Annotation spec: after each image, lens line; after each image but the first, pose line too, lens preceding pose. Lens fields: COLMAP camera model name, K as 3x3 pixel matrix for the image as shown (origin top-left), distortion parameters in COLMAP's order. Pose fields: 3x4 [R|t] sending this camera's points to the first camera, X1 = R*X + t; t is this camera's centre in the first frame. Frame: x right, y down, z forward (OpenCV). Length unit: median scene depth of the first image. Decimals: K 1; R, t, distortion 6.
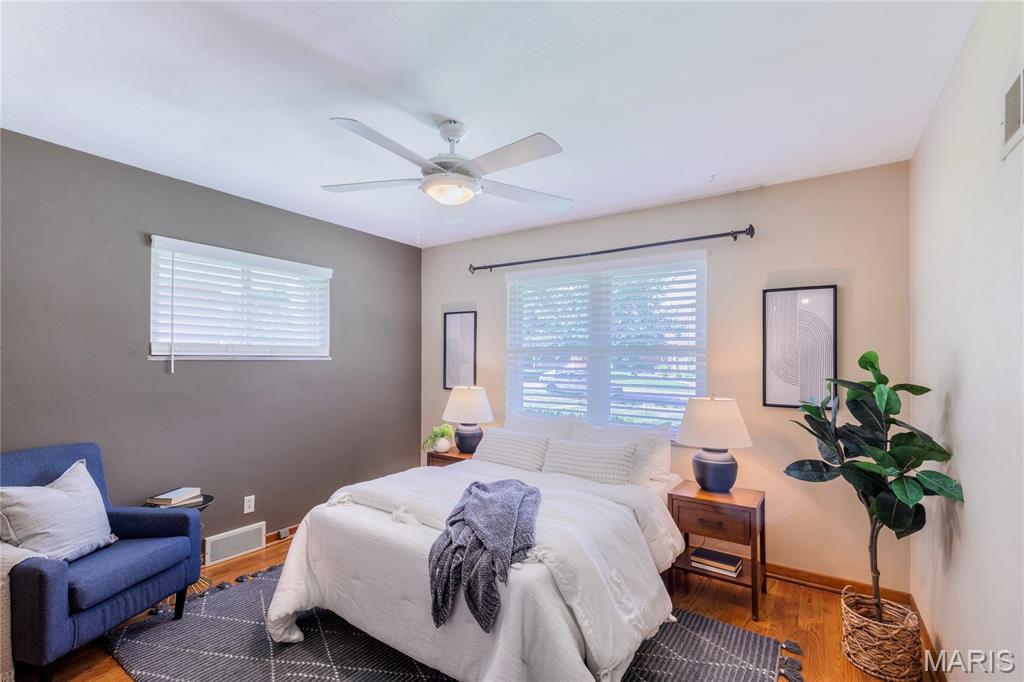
lens RADIAL K [[453.4, 0, 505.7], [0, 453.4, 359.1], [0, 0, 1]] dist [0.002554, -0.000253]
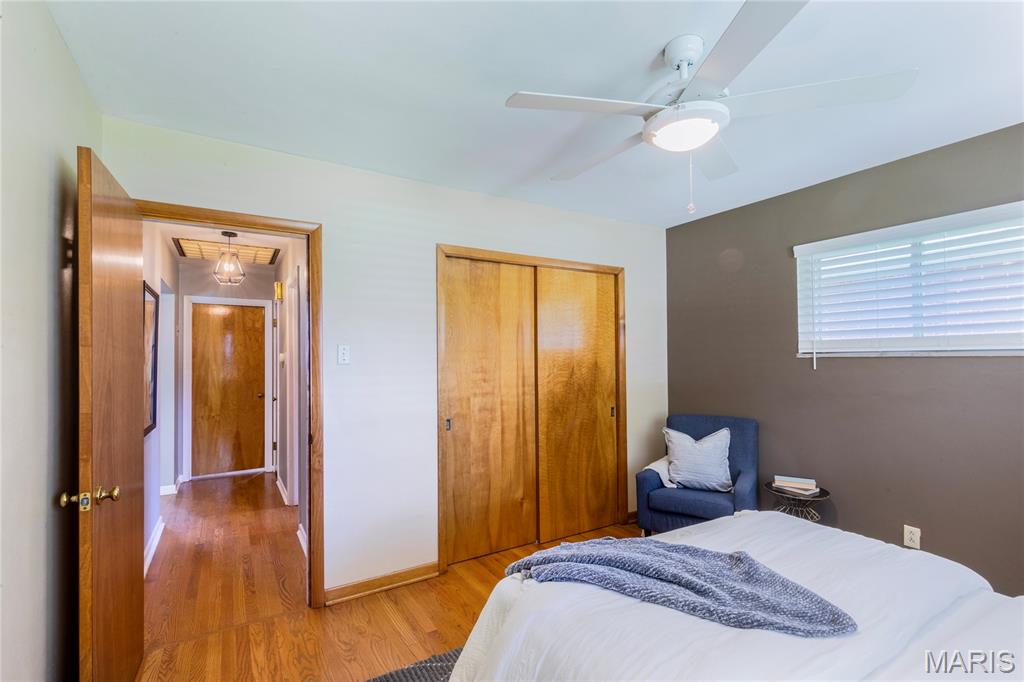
lens RADIAL K [[453.4, 0, 505.7], [0, 453.4, 359.1], [0, 0, 1]] dist [0.002554, -0.000253]
pose [[-0.402677, -0.000634, -0.915342, 0.512703], [0.007935, 0.999960, -0.004184, 0.004982], [0.915308, -0.008948, -0.402655, 0.759547]]
